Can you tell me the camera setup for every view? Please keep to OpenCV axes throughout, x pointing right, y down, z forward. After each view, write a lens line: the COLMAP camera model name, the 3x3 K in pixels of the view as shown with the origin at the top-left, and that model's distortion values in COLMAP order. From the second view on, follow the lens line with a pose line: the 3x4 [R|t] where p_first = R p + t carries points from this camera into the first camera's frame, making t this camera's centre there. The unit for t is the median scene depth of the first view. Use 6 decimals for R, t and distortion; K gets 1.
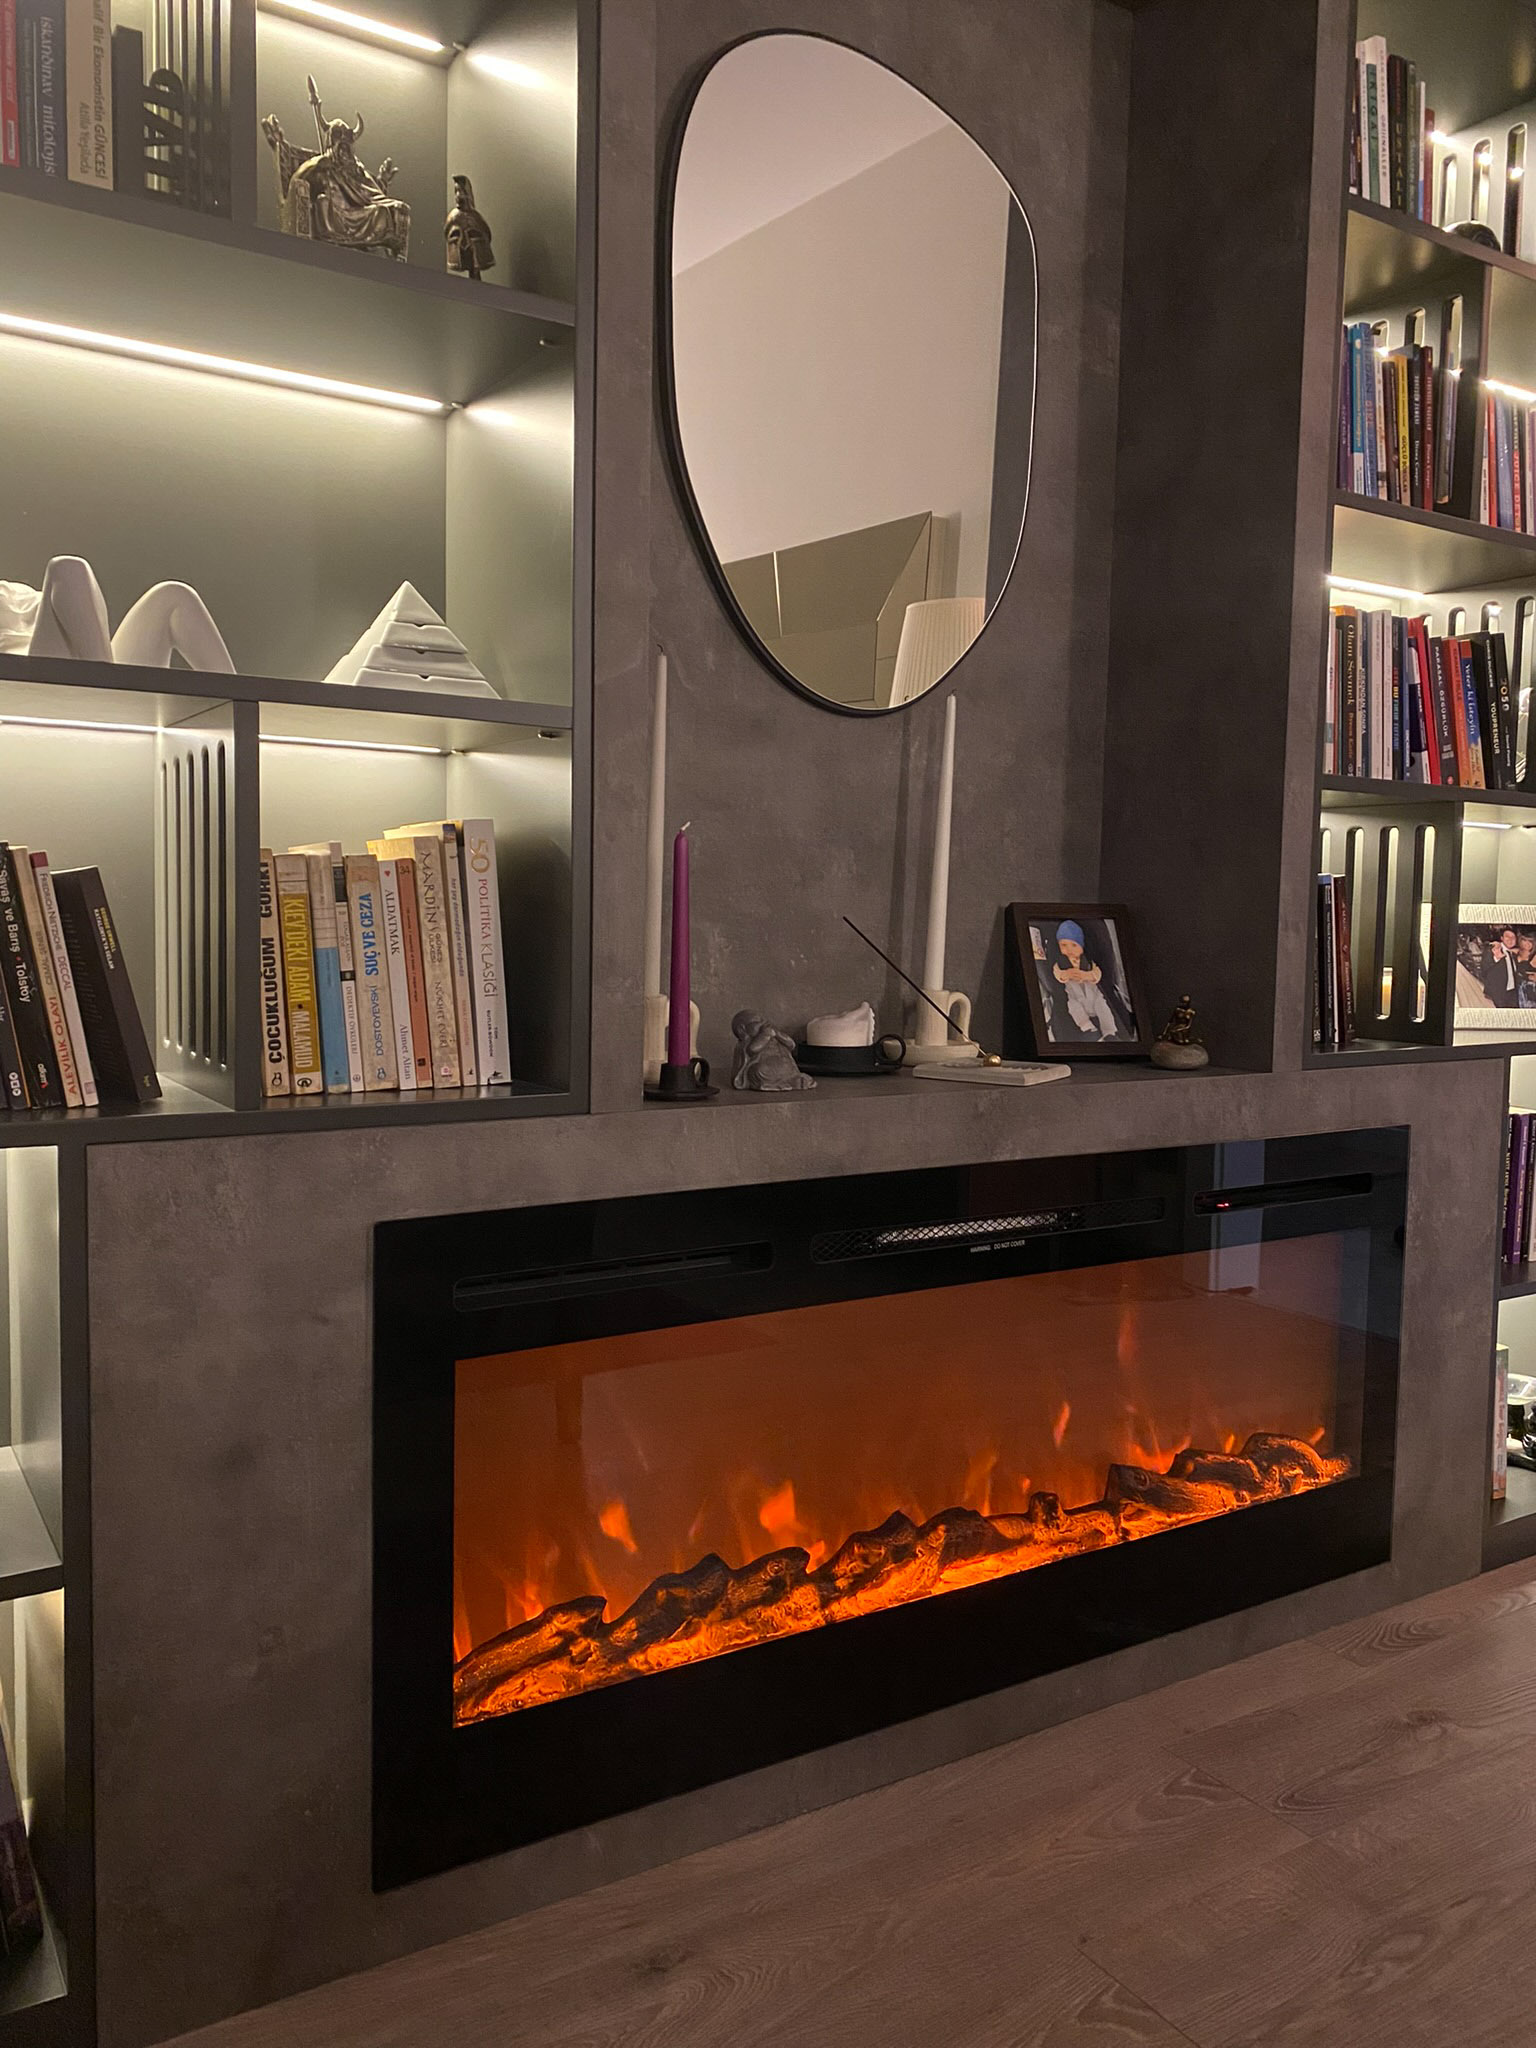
lens RADIAL K [[1558.9, 0, 775.6], [0, 1558.9, 1028.4], [0, 0, 1]] dist [0.033806, -0.037092]
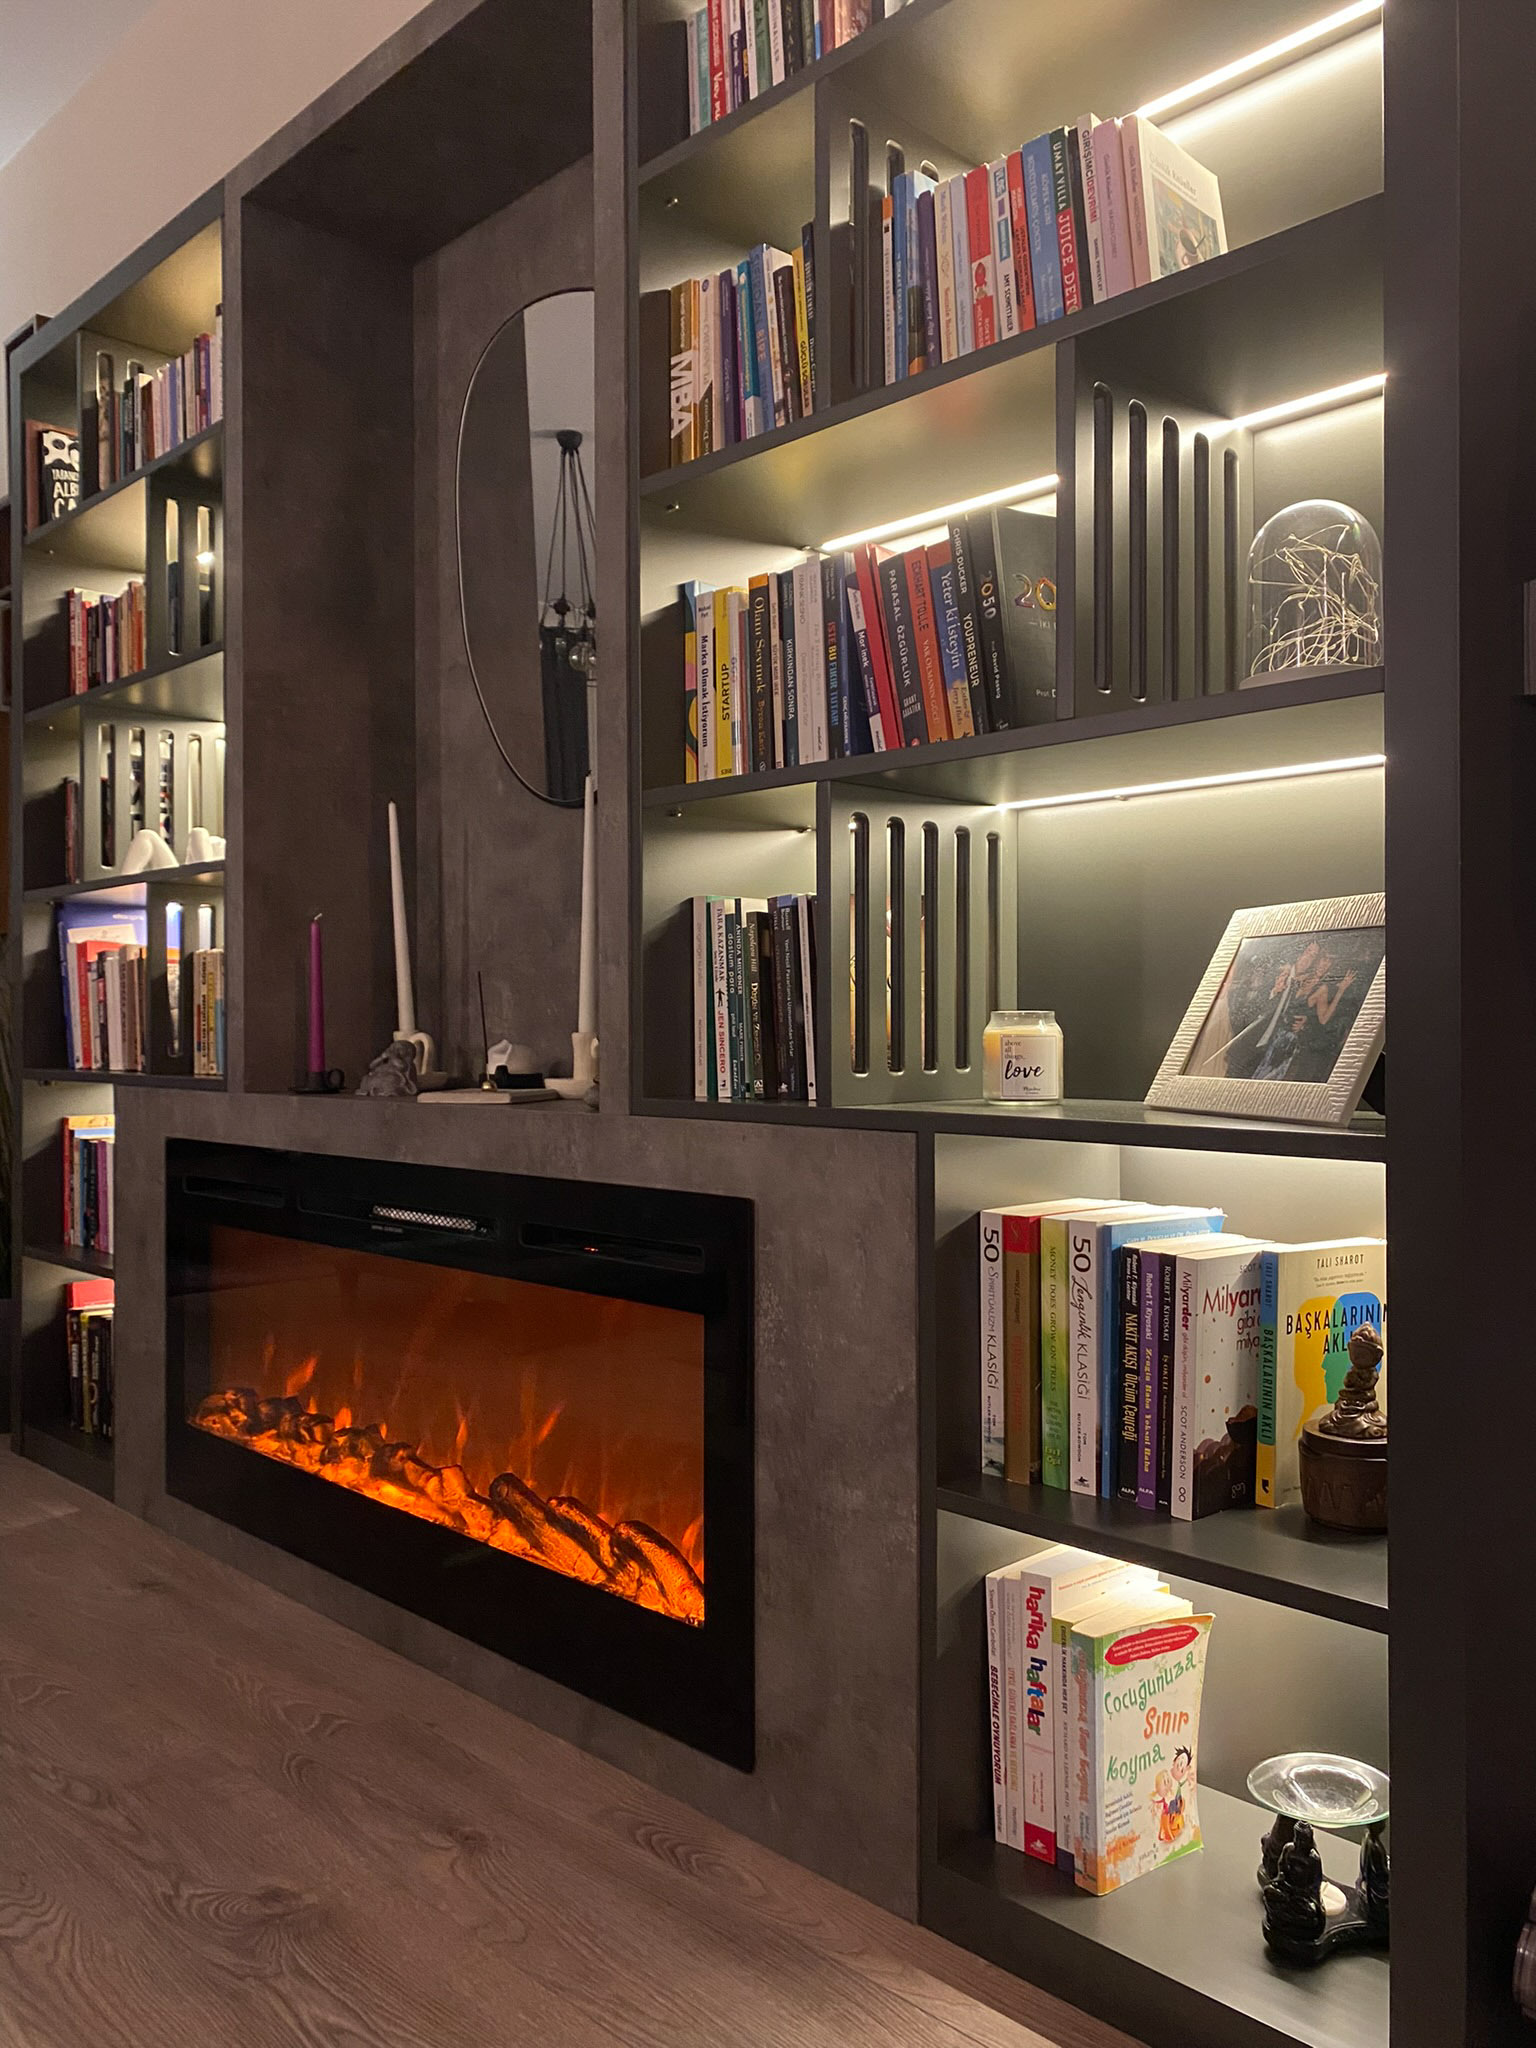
lens RADIAL K [[1558.9, 0, 761.2], [0, 1558.9, 1025.9], [0, 0, 1]] dist [0.033806, -0.037092]
pose [[0.213552, -0.016551, -0.976792, 1.274198], [-0.069980, 0.997029, -0.032193, -0.001503], [0.974422, 0.075230, 0.211759, 0.906052]]
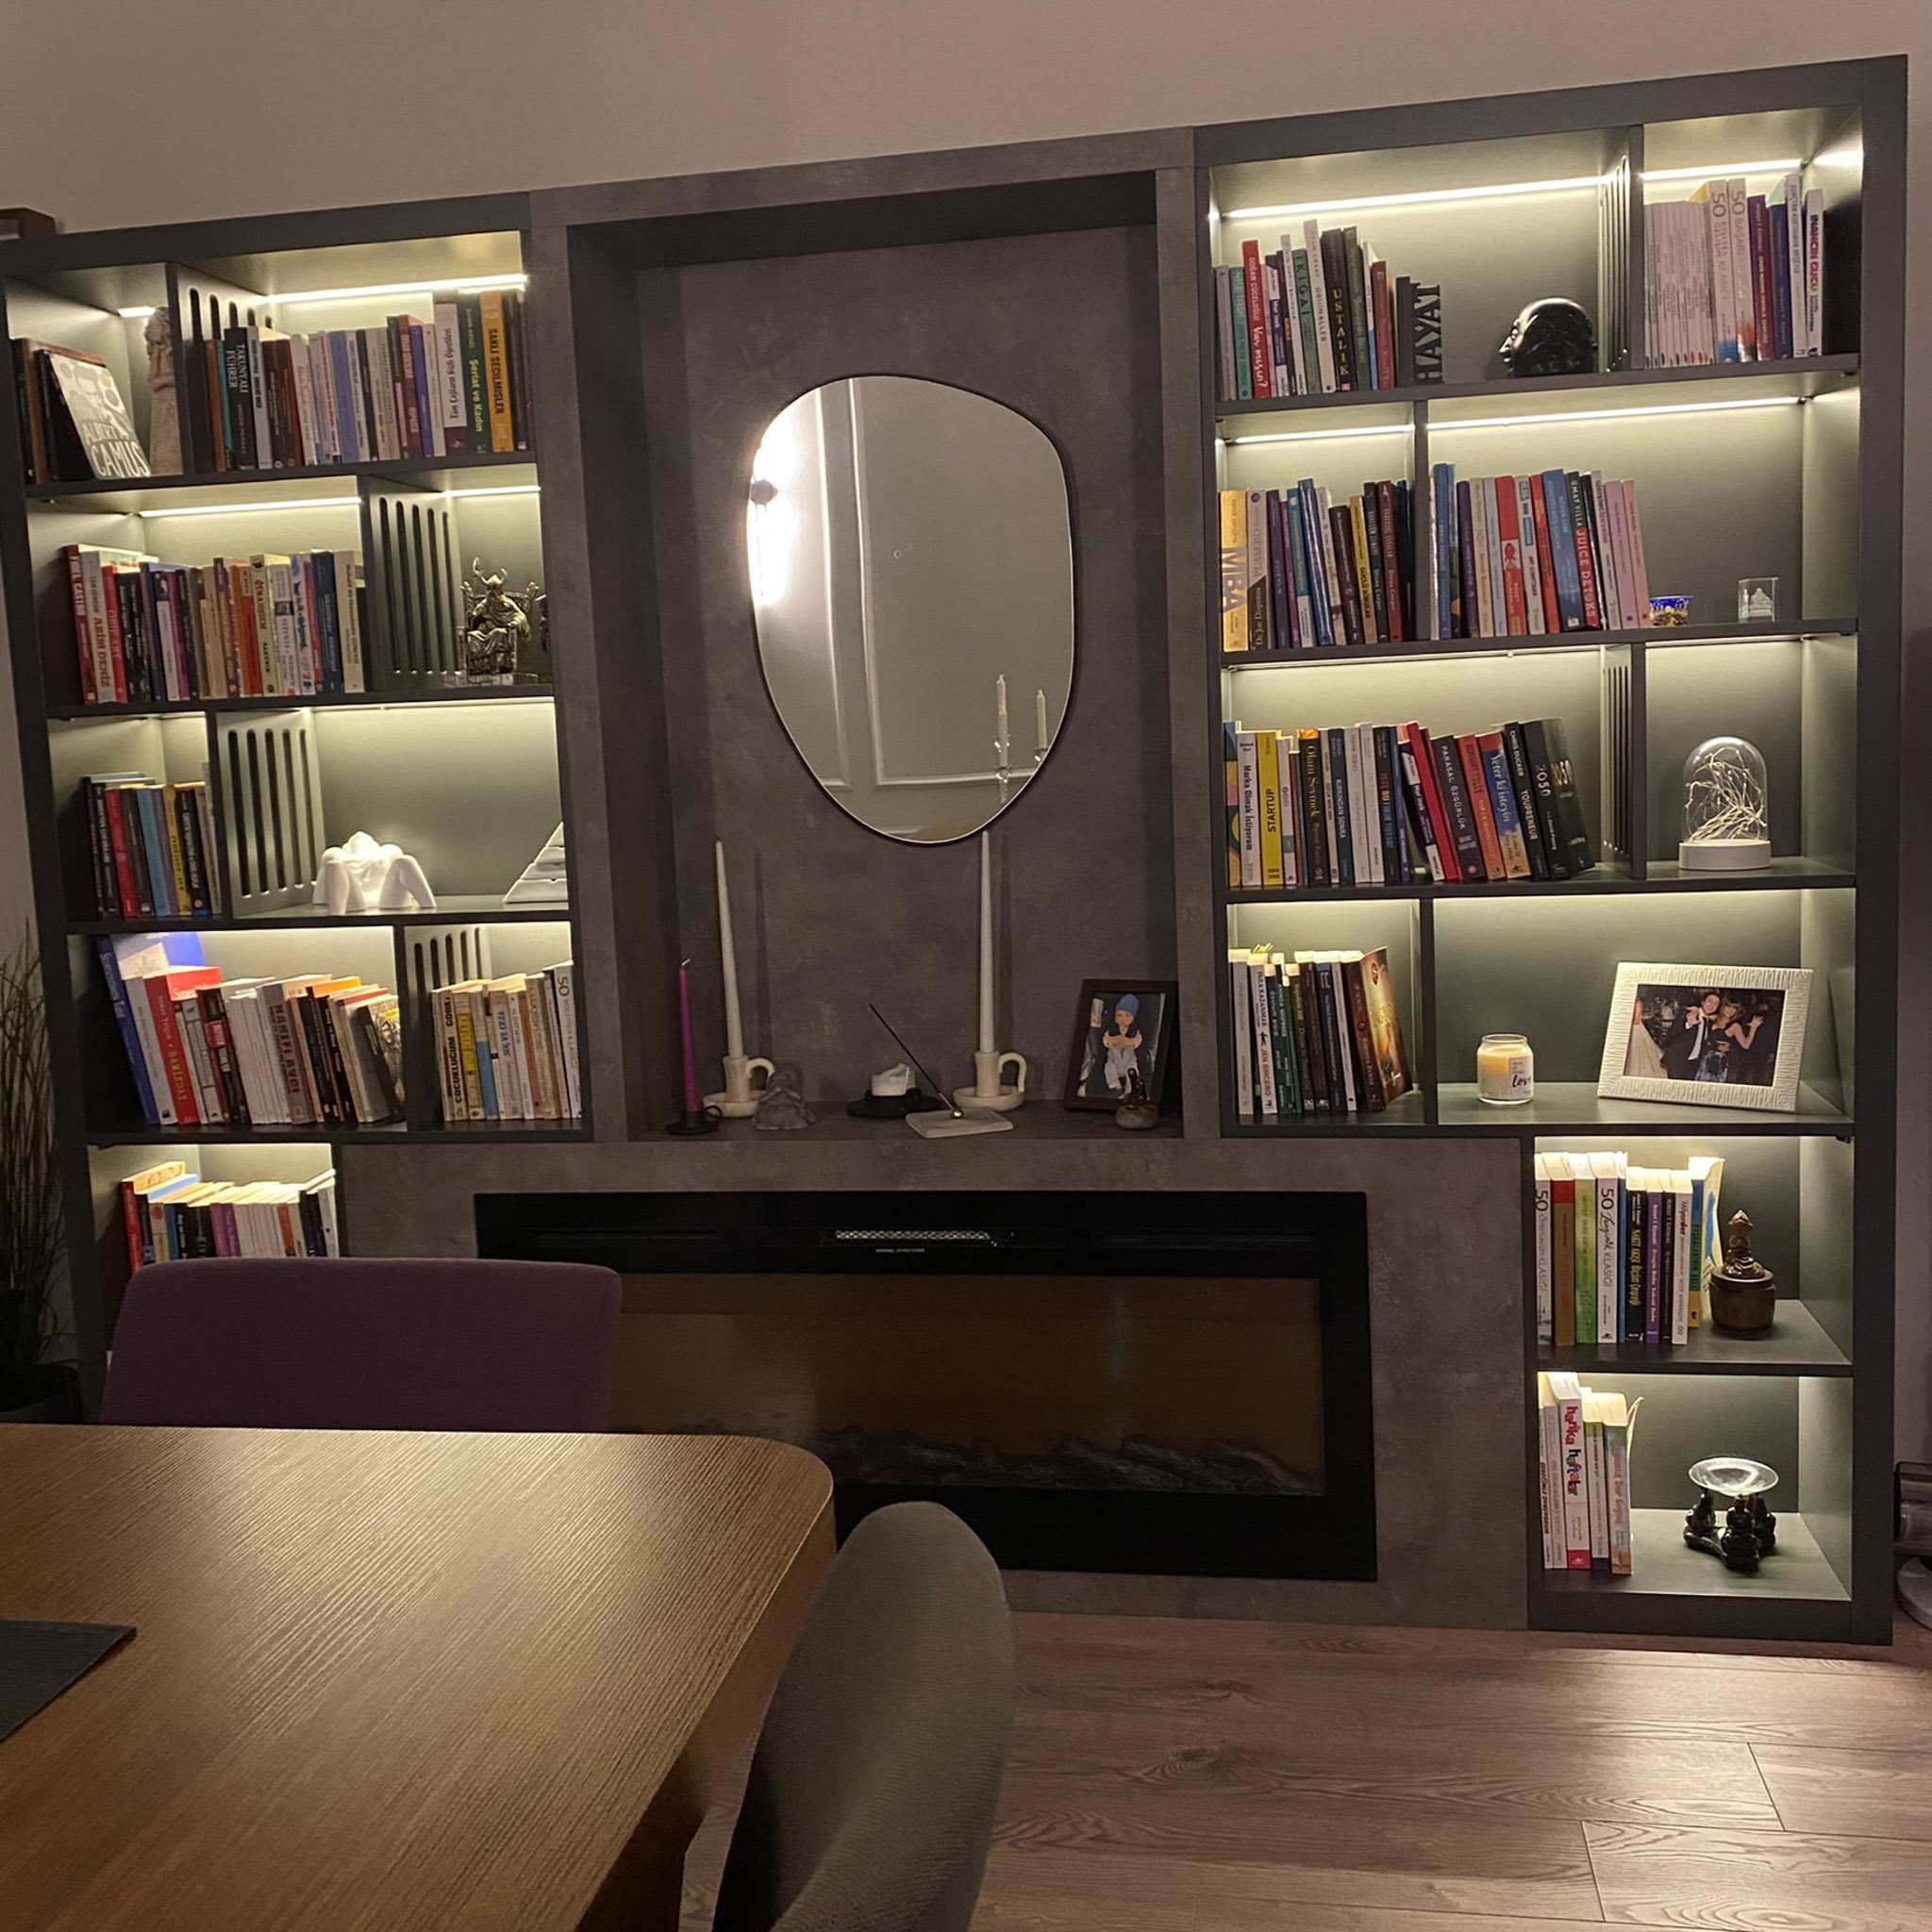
lens RADIAL K [[1954.7, 0, 951.1], [0, 1954.7, 953.5], [0, 0, 1]] dist [0.039108, 0.000000]
pose [[0.732045, 0.030559, -0.680571, 1.225151], [0.005253, 0.998710, 0.050495, -0.195033], [0.681236, -0.040540, 0.730940, -0.223100]]
